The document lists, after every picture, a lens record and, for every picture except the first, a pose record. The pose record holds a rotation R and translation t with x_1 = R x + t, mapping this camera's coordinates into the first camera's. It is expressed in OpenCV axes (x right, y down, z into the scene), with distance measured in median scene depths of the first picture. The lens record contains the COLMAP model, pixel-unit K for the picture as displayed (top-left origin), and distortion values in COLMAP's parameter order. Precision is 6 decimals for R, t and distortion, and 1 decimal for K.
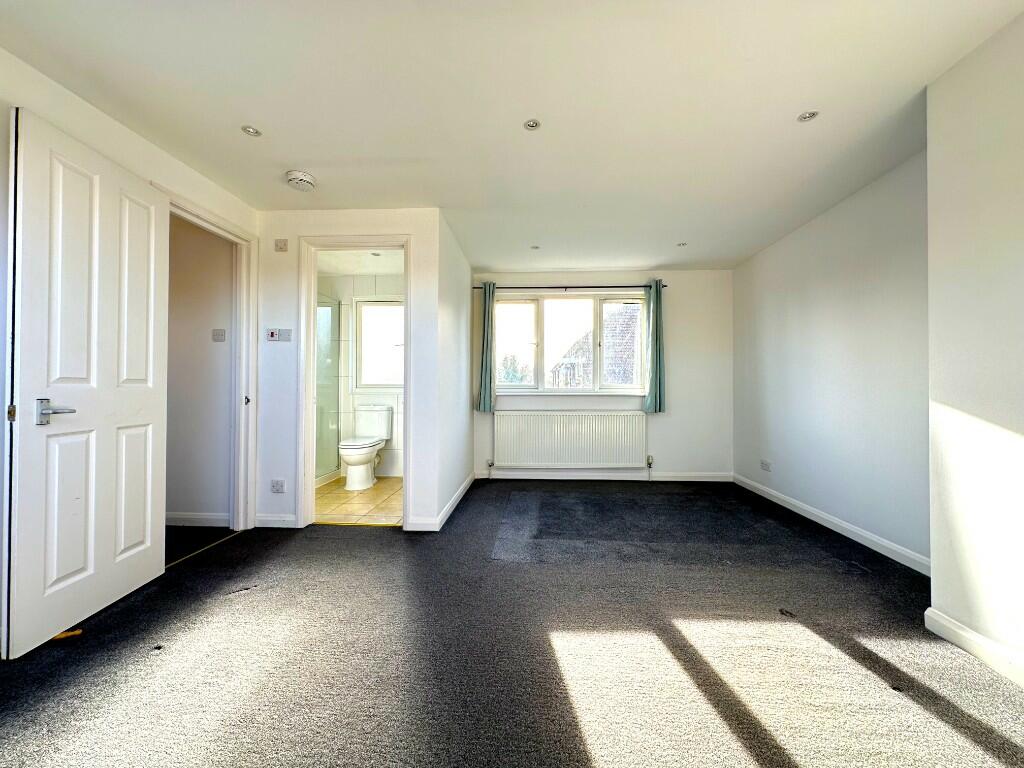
lens RADIAL K [[413.6, 0, 517.8], [0, 413.6, 381.9], [0, 0, 1]] dist [0.000990, 0.000091]
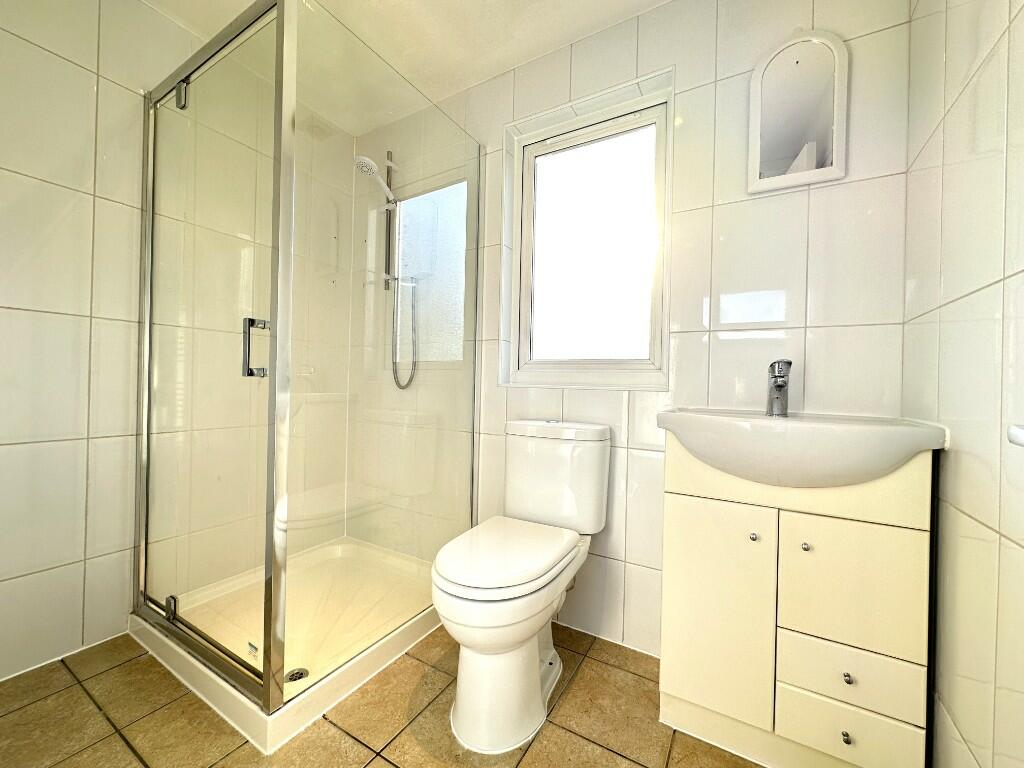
lens RADIAL K [[409.5, 0, 512.5], [0, 409.5, 381.7], [0, 0, 1]] dist [0.000371, 0.000106]
pose [[0.881045, 0.018637, -0.472664, -0.239534], [-0.013448, 0.999807, 0.014355, 0.020748], [0.472840, -0.006291, 0.881126, 0.731835]]
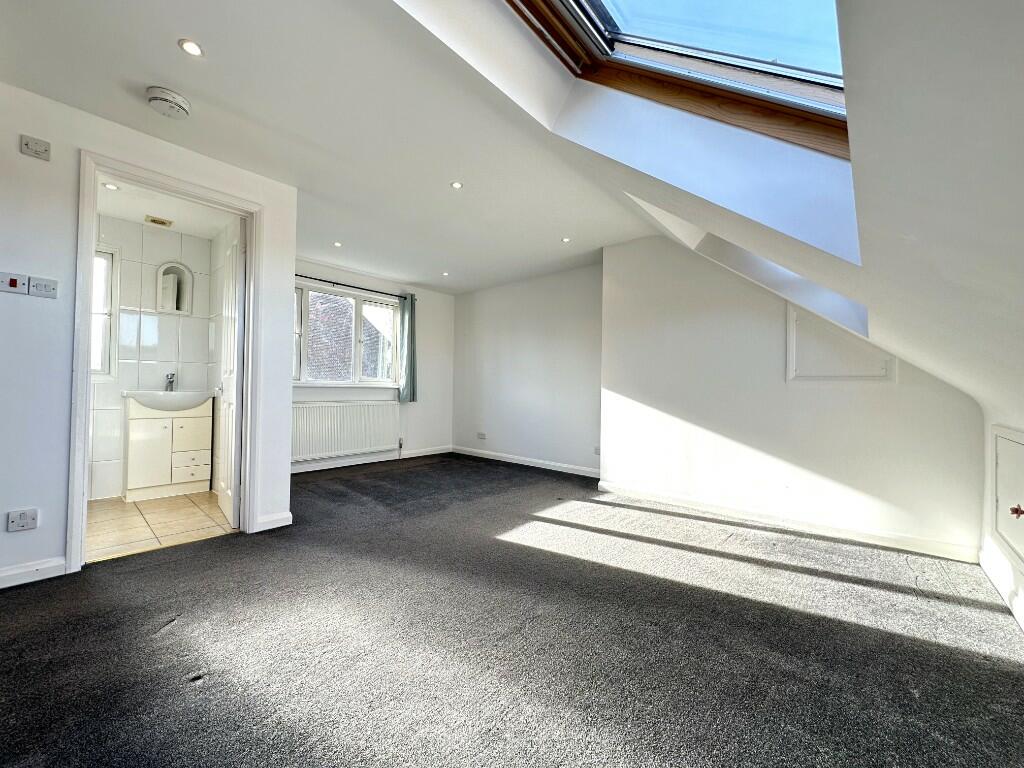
lens RADIAL K [[419.3, 0, 515.3], [0, 419.3, 381.8], [0, 0, 1]] dist [-0.000353, -0.000120]
pose [[0.605251, 0.022482, 0.795717, -0.459187], [-0.027066, 0.999604, -0.007655, 0.015203], [-0.795574, -0.016904, 0.605620, -0.001593]]
